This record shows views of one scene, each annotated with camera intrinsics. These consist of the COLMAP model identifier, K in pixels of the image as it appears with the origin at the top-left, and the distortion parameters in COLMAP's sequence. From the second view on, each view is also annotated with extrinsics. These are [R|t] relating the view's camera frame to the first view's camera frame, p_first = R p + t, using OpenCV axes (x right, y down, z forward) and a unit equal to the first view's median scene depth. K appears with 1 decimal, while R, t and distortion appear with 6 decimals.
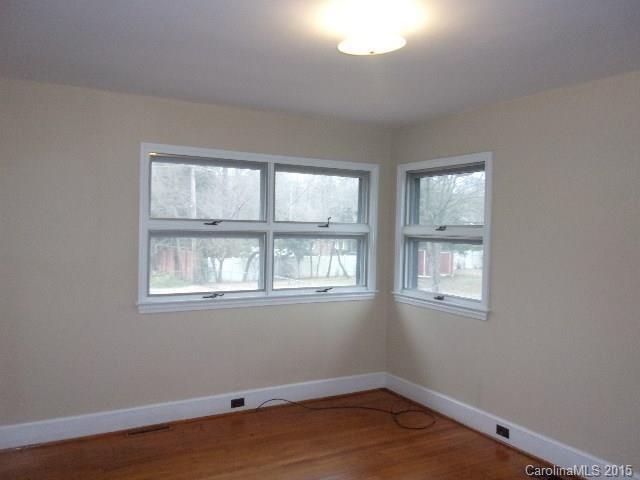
lens RADIAL K [[530.8, 0, 323.1], [0, 530.8, 238.4], [0, 0, 1]] dist [0.003932, 0.004214]
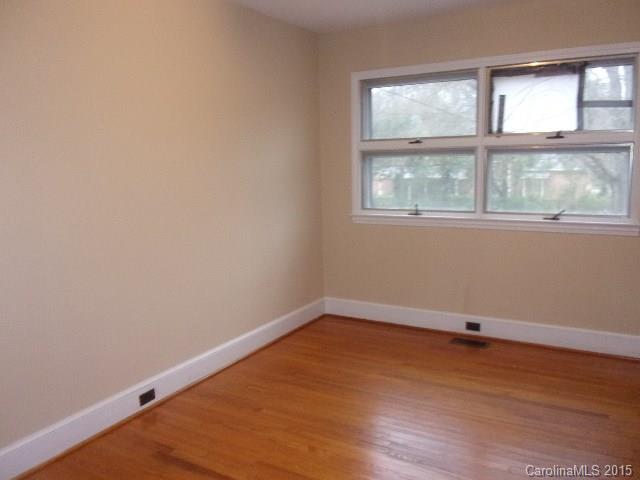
lens RADIAL K [[530.8, 0, 323.1], [0, 530.8, 238.4], [0, 0, 1]] dist [0.003932, 0.004214]
pose [[0.512966, 0.103766, -0.852114, 0.549786], [0.019396, 0.991012, 0.132356, 0.016182], [0.858190, -0.084422, 0.506343, 0.305571]]
